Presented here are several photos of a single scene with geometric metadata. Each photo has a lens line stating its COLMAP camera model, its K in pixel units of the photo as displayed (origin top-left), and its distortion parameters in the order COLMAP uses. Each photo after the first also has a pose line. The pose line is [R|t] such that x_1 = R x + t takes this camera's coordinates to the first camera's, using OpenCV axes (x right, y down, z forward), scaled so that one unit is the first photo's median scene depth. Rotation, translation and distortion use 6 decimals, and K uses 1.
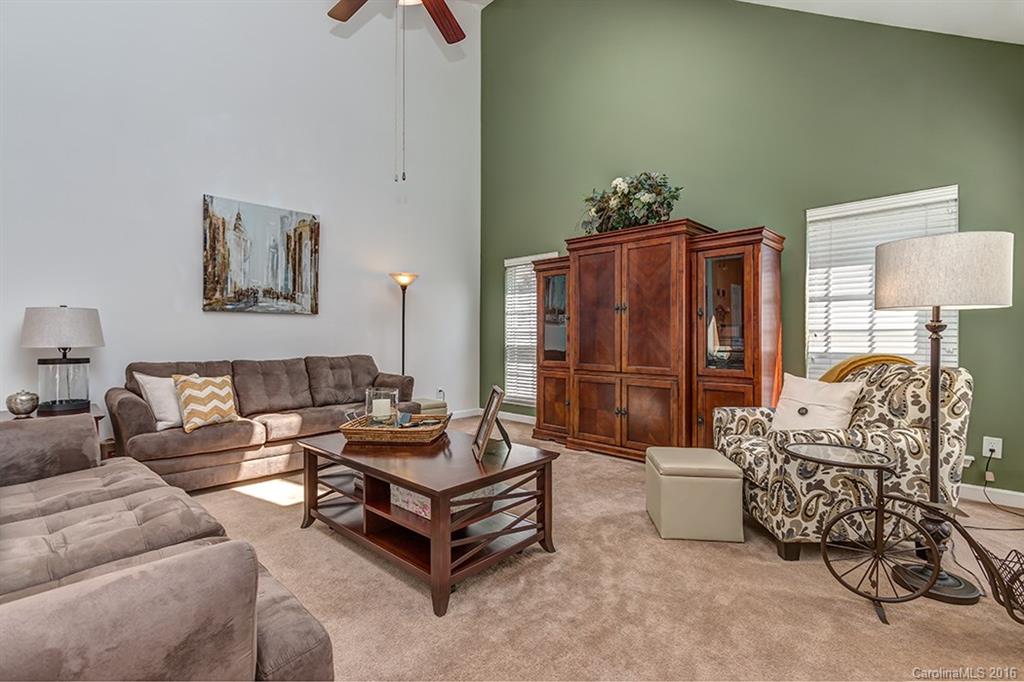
lens RADIAL K [[467.2, 0, 512.0], [0, 467.2, 341.0], [0, 0, 1]] dist [0.002802, -0.000837]
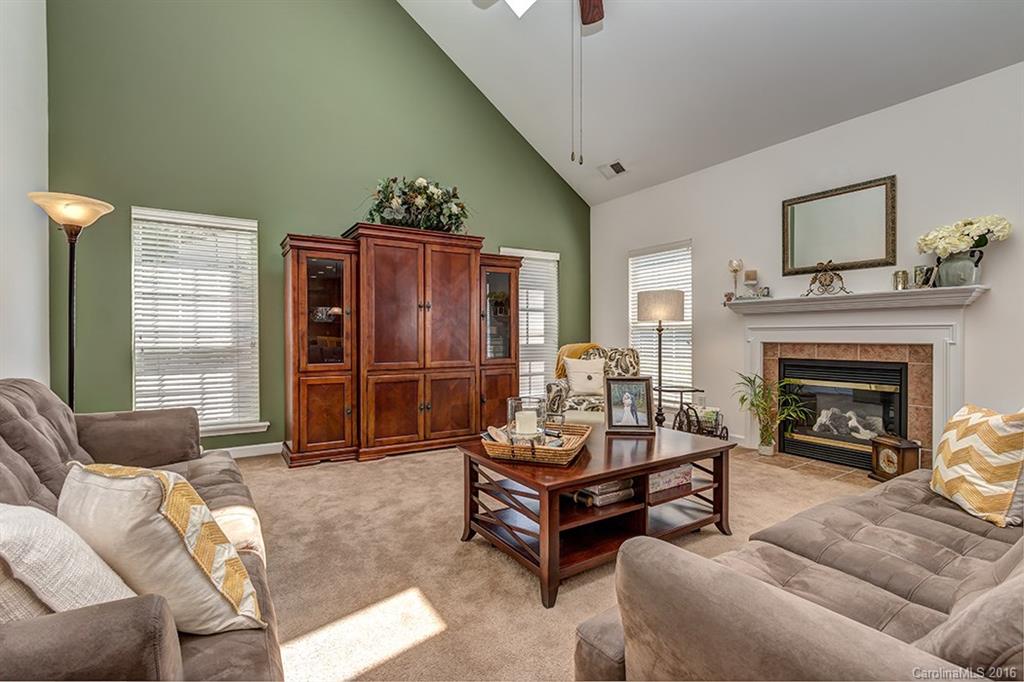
lens RADIAL K [[467.2, 0, 512.0], [0, 467.2, 341.0], [0, 0, 1]] dist [0.002802, -0.000837]
pose [[0.252367, -0.013884, 0.967532, -0.721847], [0.009543, 0.999884, 0.011859, -0.003752], [-0.967585, 0.006240, 0.252470, 0.557422]]
